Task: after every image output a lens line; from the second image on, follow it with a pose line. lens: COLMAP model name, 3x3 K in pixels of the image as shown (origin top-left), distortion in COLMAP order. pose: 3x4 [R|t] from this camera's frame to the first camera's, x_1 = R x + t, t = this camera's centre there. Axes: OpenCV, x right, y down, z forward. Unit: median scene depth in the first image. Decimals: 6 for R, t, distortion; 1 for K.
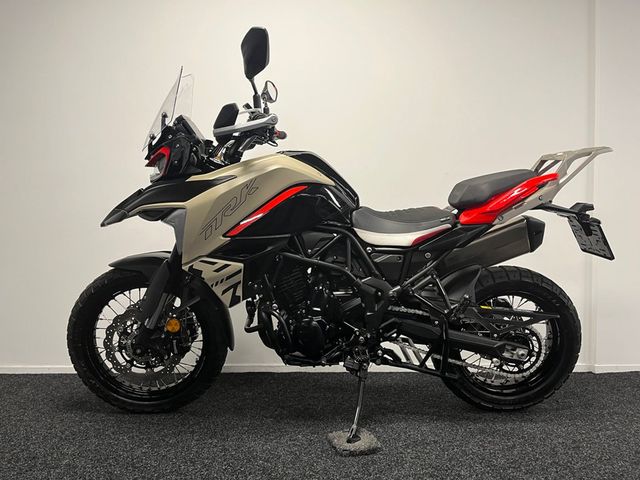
lens RADIAL K [[496.8, 0, 320.0], [0, 496.8, 240.0], [0, 0, 1]] dist [0.042610, -0.004953]
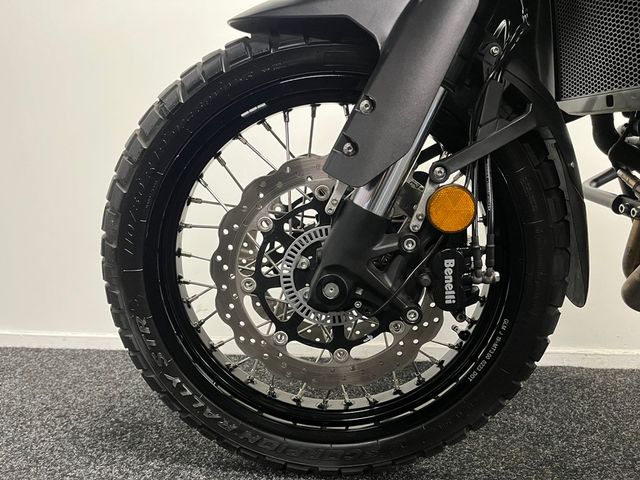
lens RADIAL K [[496.8, 0, 320.0], [0, 496.8, 240.0], [0, 0, 1]] dist [0.042610, -0.004953]
pose [[0.998308, 0.026803, -0.051600, -0.357630], [-0.025048, 0.999096, 0.034356, 0.182920], [0.052474, -0.033005, 0.998077, 0.708184]]
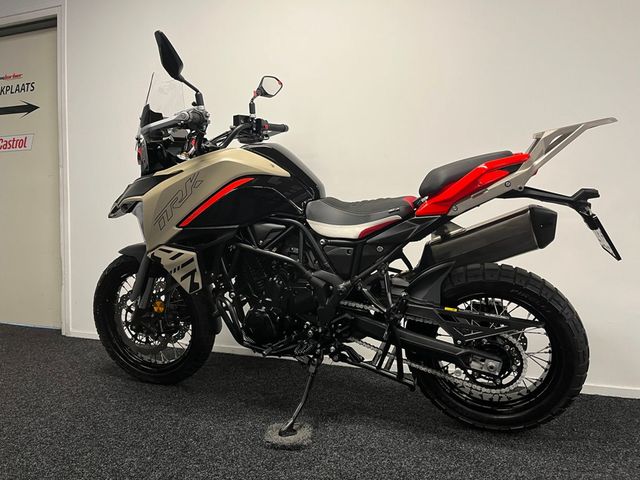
lens RADIAL K [[484.8, 0, 320.0], [0, 484.8, 240.0], [0, 0, 1]] dist [0.056176, -0.001191]
pose [[0.932946, 0.015939, -0.359664, 0.434923], [-0.010404, 0.999796, 0.017322, -0.000339], [0.359867, -0.012418, 0.932921, 0.116109]]
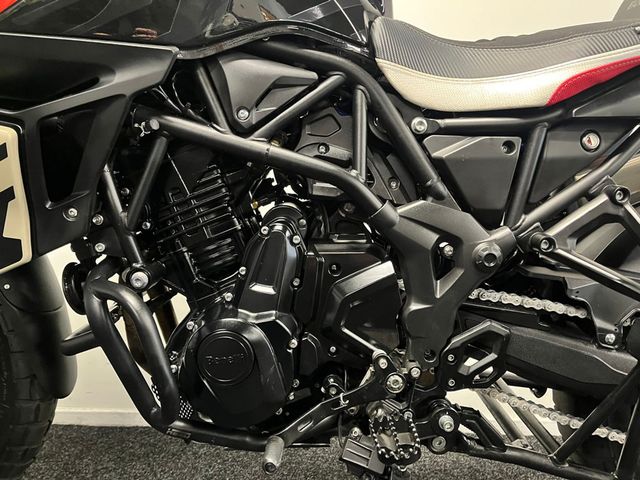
lens RADIAL K [[496.8, 0, 320.0], [0, 496.8, 240.0], [0, 0, 1]] dist [0.042610, -0.004953]
pose [[0.999427, 0.016510, -0.029555, 0.040708], [-0.017470, 0.999318, -0.032520, 0.113813], [0.028998, 0.033017, 0.999034, 0.649404]]
